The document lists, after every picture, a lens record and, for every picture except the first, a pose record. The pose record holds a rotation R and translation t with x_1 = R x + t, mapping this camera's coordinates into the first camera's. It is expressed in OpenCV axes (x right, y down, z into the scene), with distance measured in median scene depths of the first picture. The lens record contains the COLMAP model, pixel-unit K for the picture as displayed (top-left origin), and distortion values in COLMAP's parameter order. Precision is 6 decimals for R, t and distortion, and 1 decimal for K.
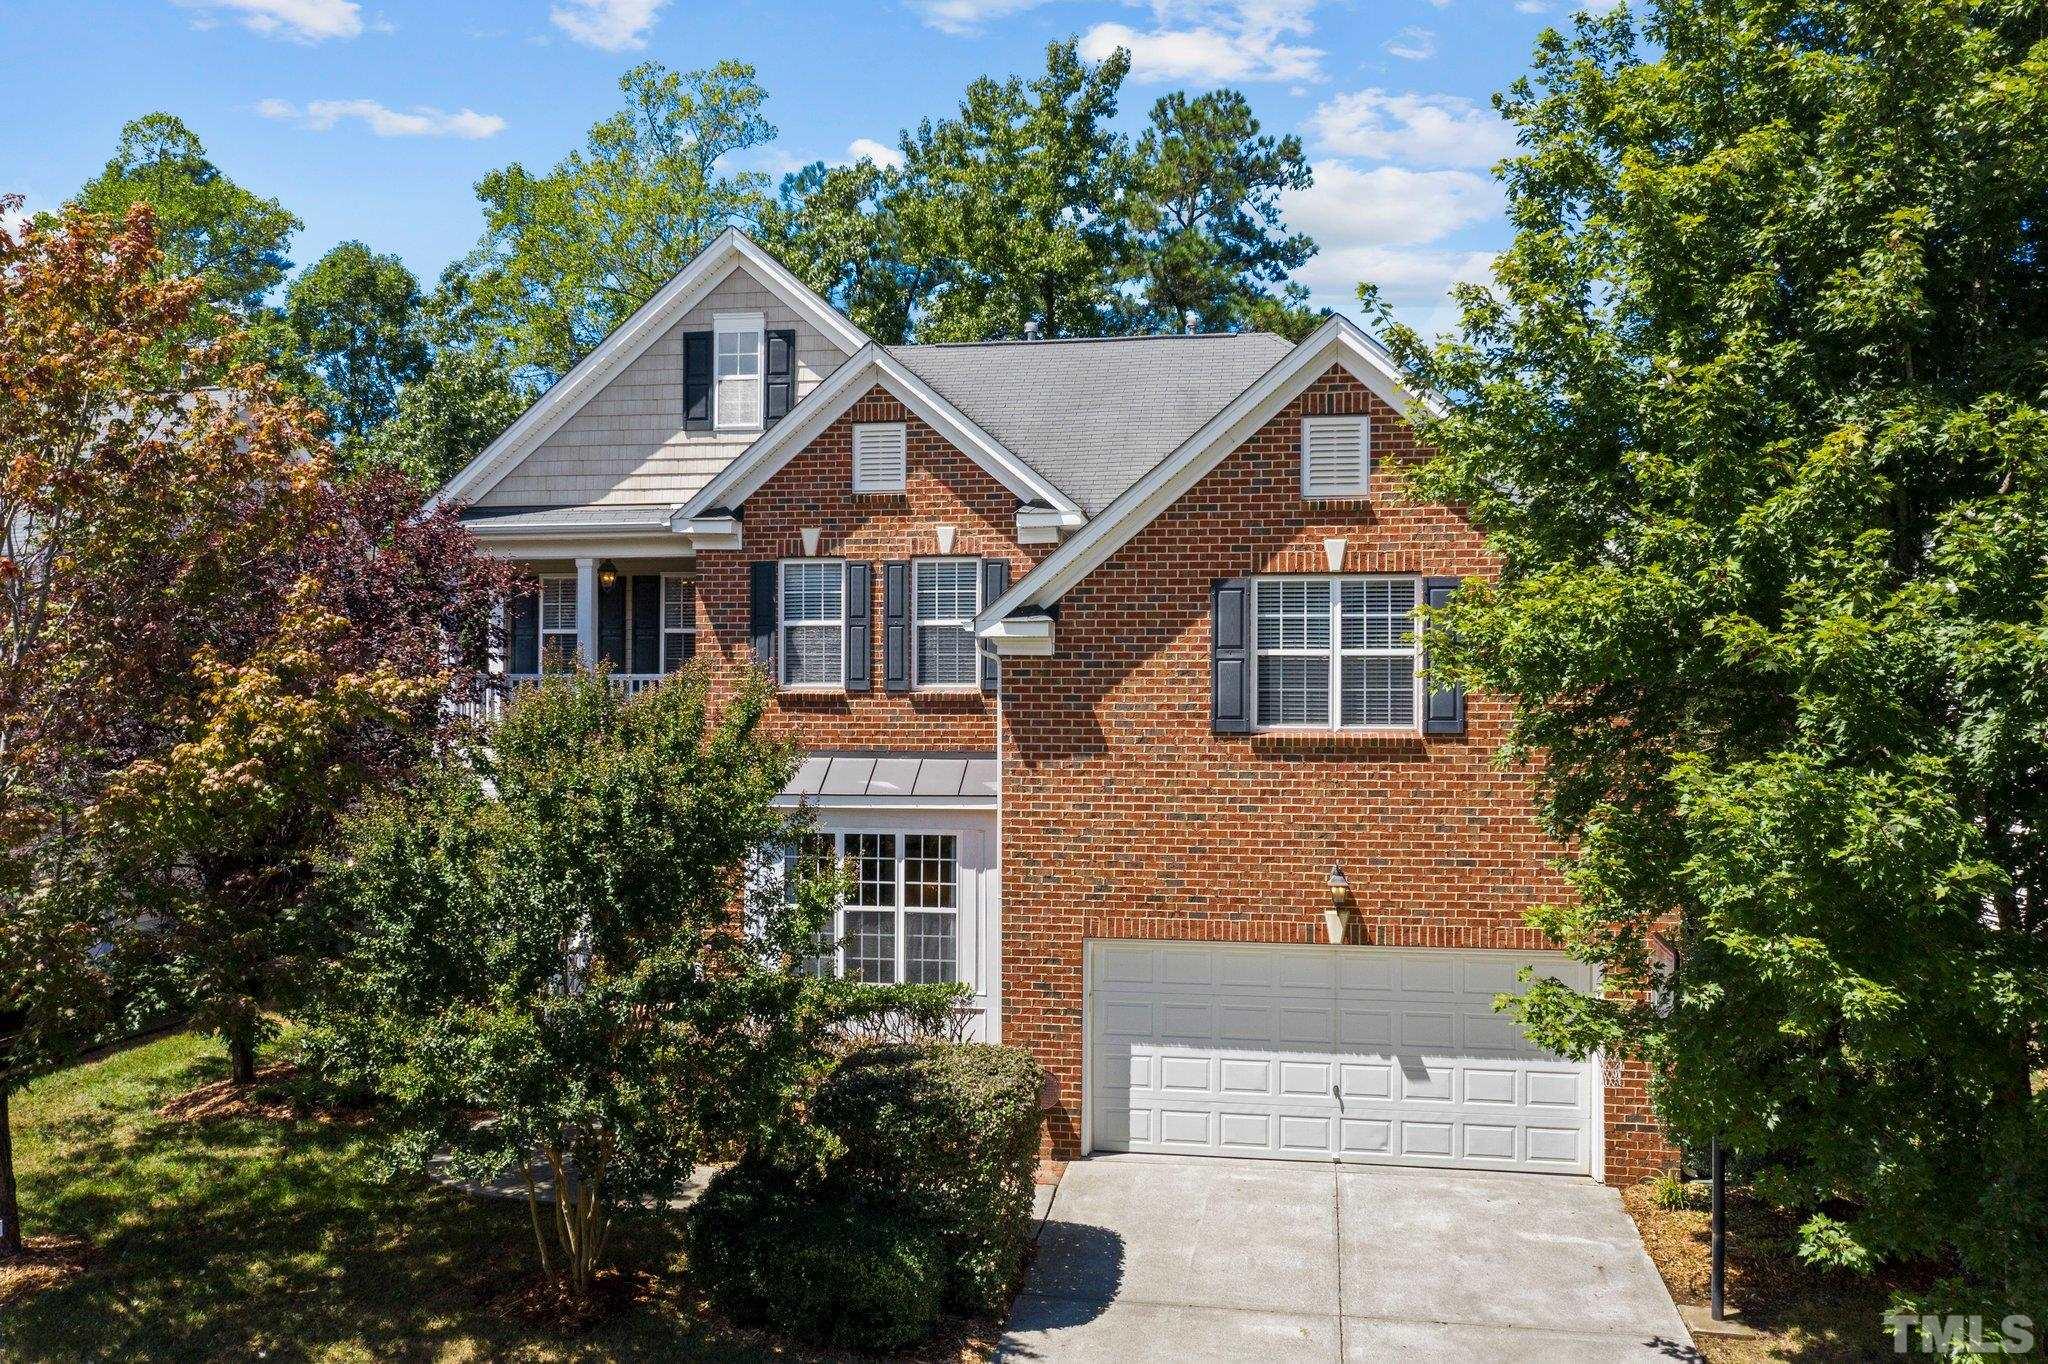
lens RADIAL K [[1650.9, 0, 1024.7], [0, 1650.9, 673.6], [0, 0, 1]] dist [-0.126003, -0.007726]
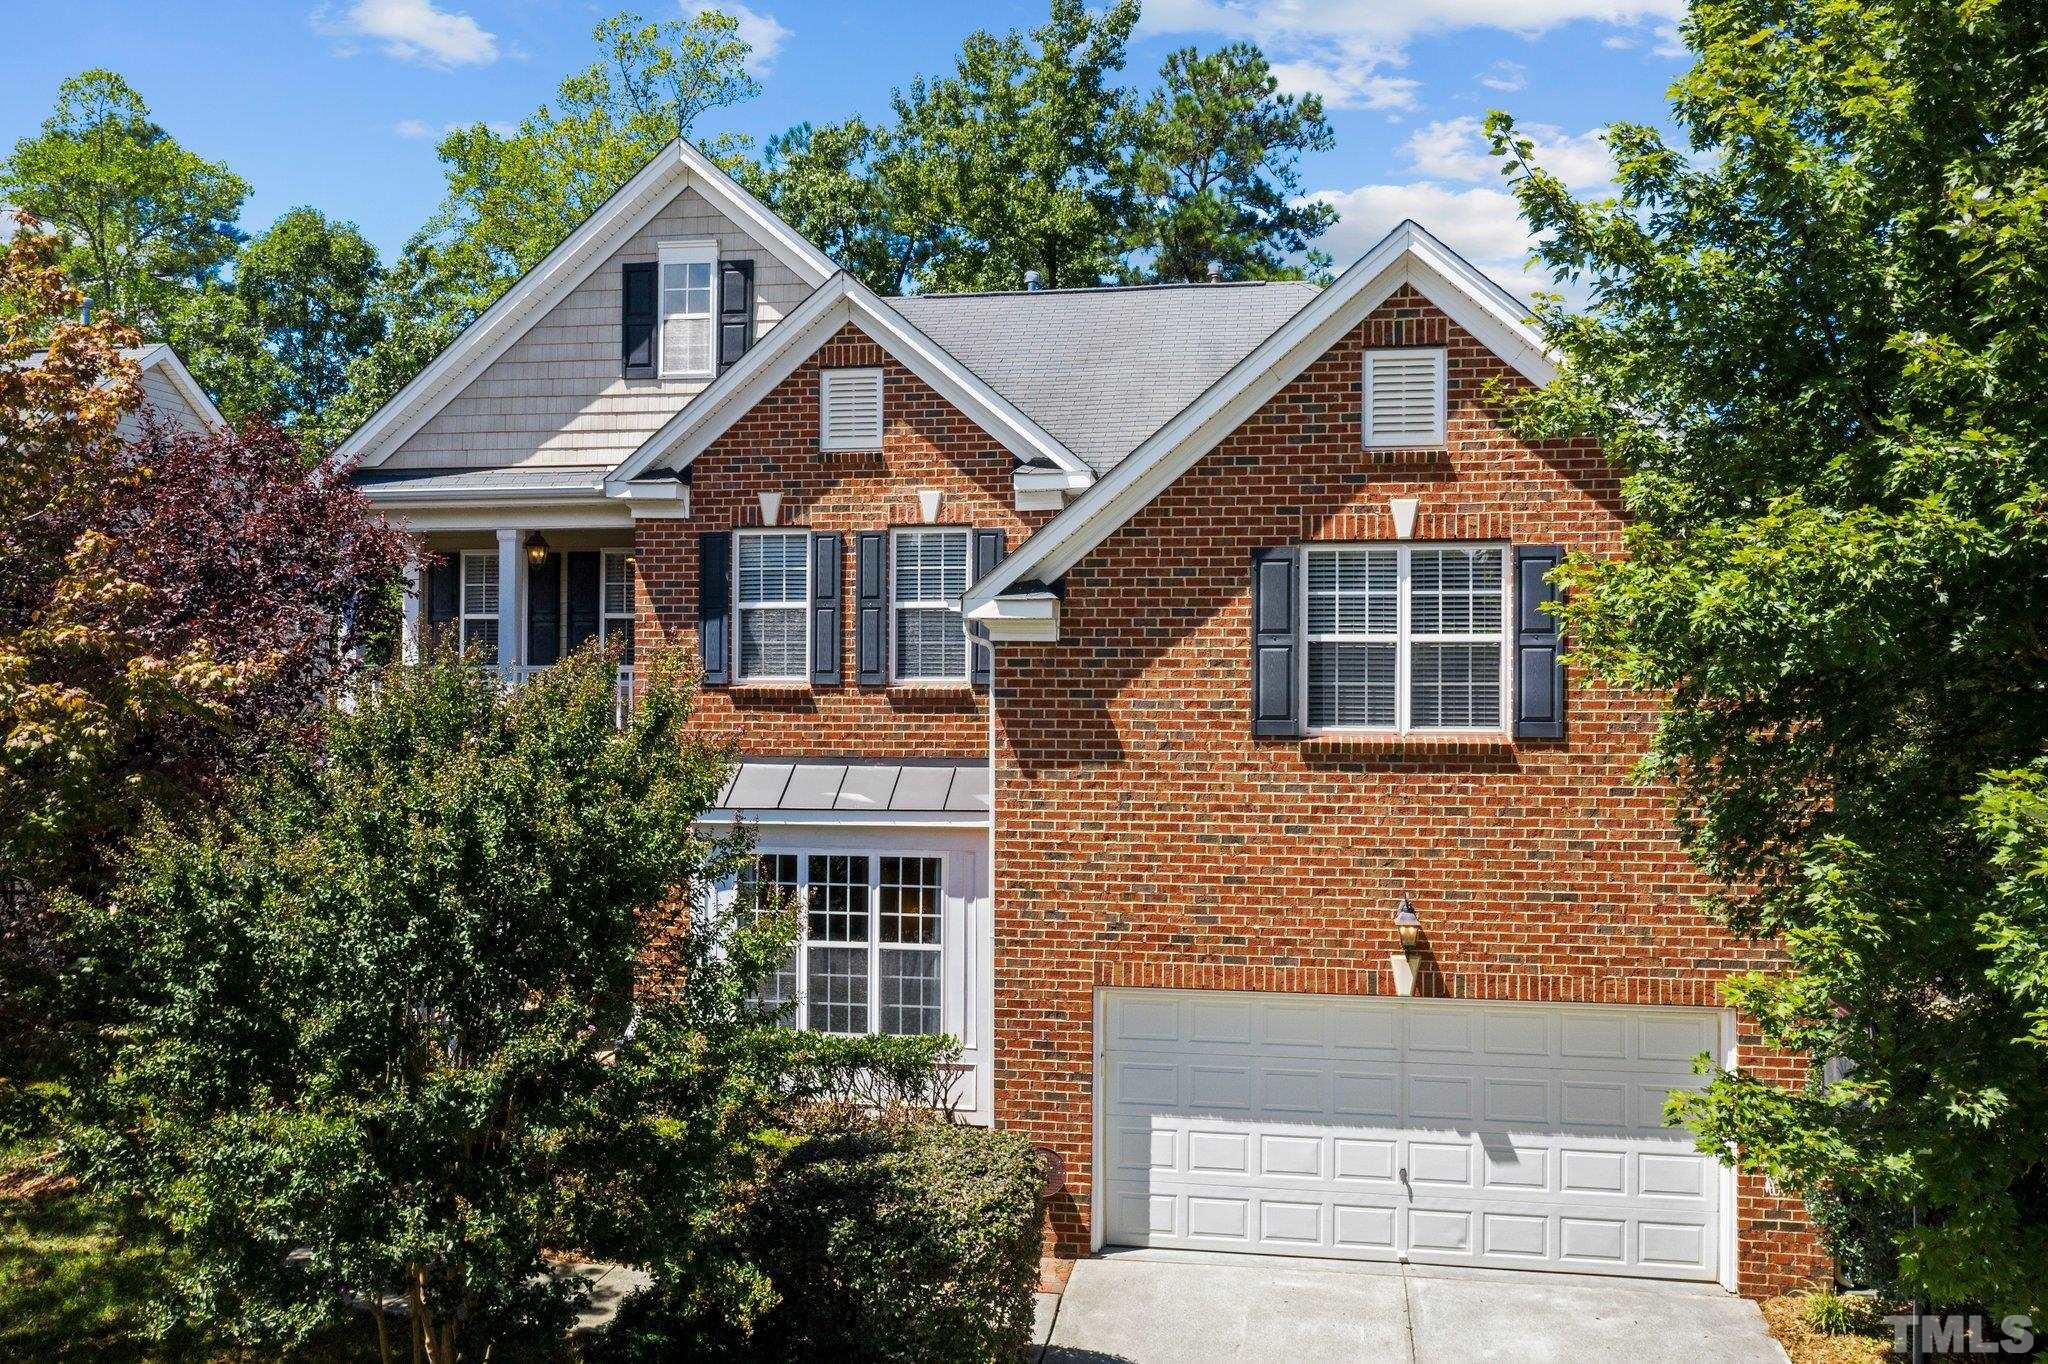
lens RADIAL K [[1650.9, 0, 1028.3], [0, 1650.9, 675.9], [0, 0, 1]] dist [-0.126003, -0.007726]
pose [[0.999995, 0.002251, 0.002184, 0.000883], [-0.002252, 0.999997, 0.000467, 0.005929], [-0.002183, -0.000472, 0.999998, 0.187735]]
